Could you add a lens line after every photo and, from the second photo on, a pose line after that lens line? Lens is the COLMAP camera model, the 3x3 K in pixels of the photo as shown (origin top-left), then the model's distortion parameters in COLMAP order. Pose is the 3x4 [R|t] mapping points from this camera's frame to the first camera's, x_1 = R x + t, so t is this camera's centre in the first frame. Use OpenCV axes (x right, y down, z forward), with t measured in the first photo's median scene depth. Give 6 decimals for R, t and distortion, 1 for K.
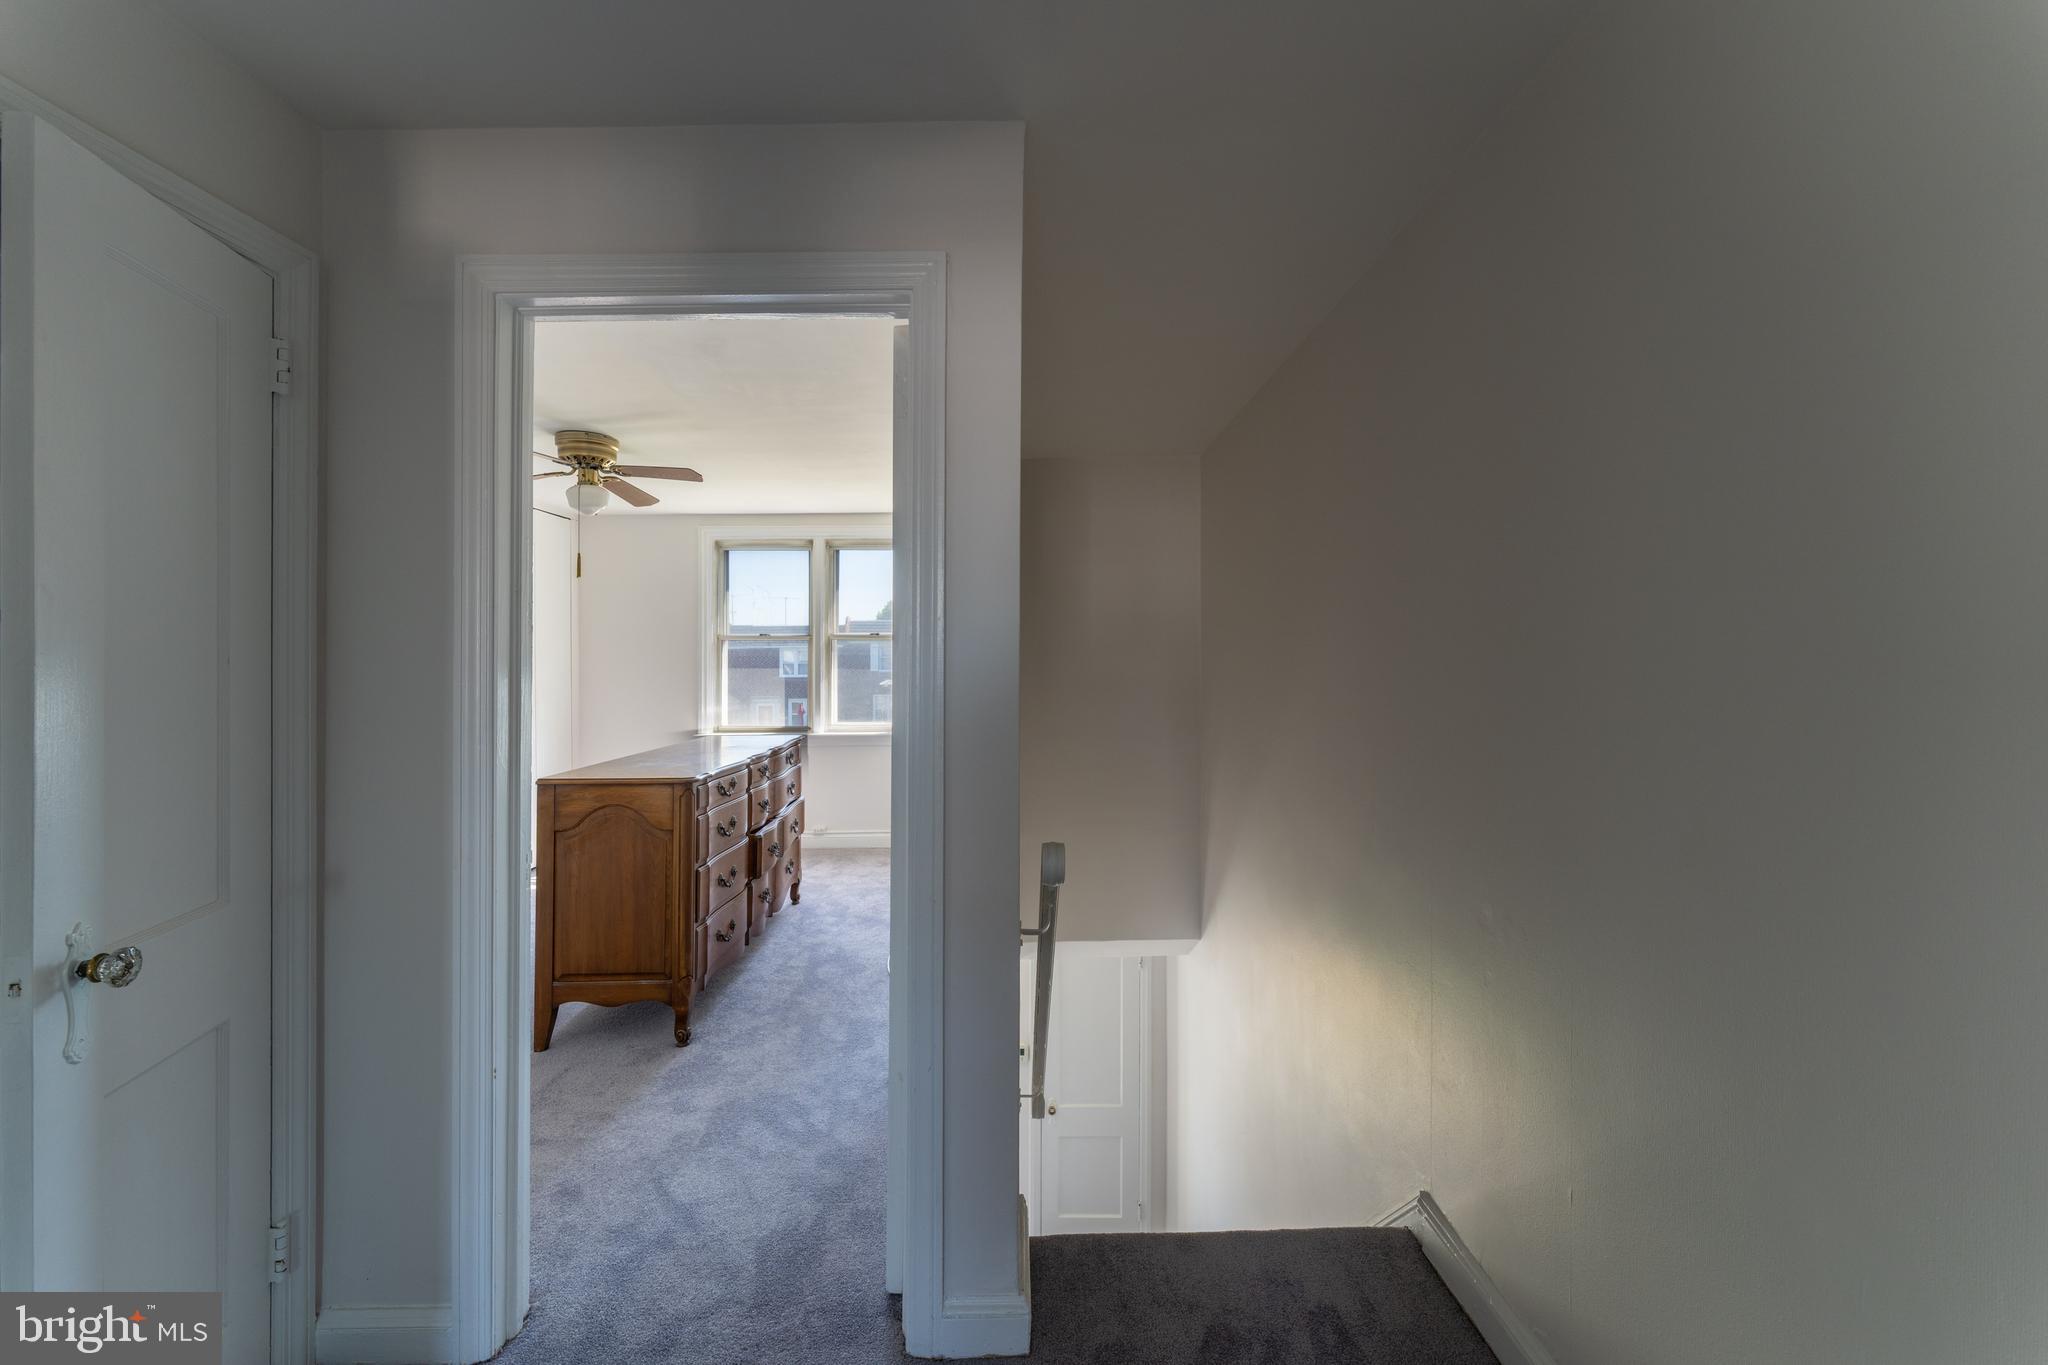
lens RADIAL K [[821.2, 0, 1024.0], [0, 821.2, 665.2], [0, 0, 1]] dist [0.005686, -0.001130]
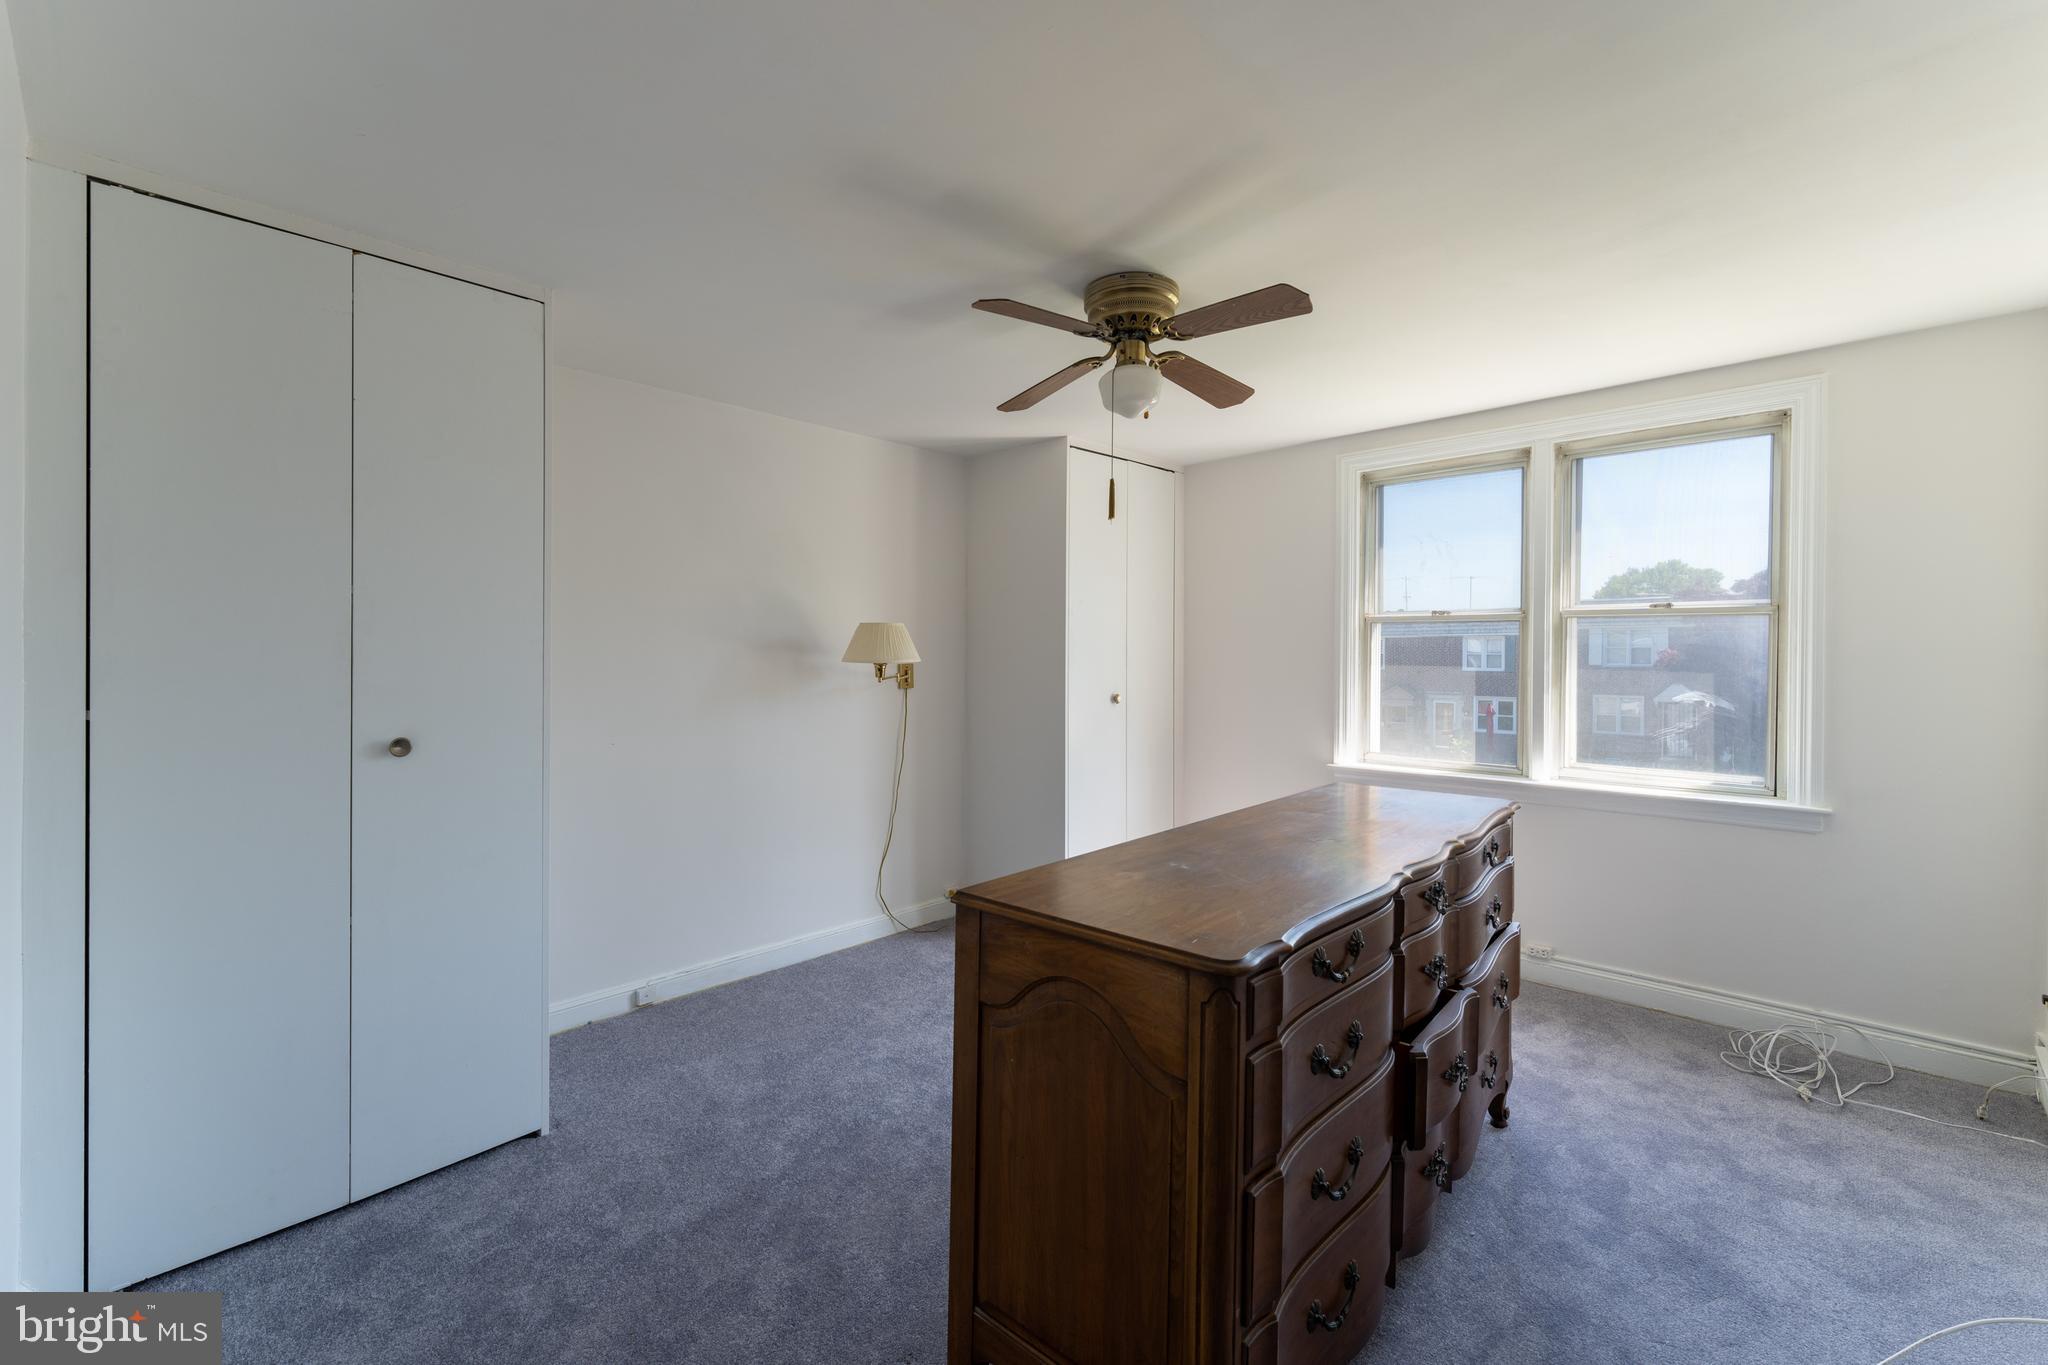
lens RADIAL K [[821.2, 0, 1029.5], [0, 821.2, 651.3], [0, 0, 1]] dist [0.005686, -0.001130]
pose [[0.715712, 0.005658, -0.698372, -0.155541], [-0.008609, 0.999963, -0.000722, -0.007353], [0.698342, 0.006529, 0.715734, 0.505871]]
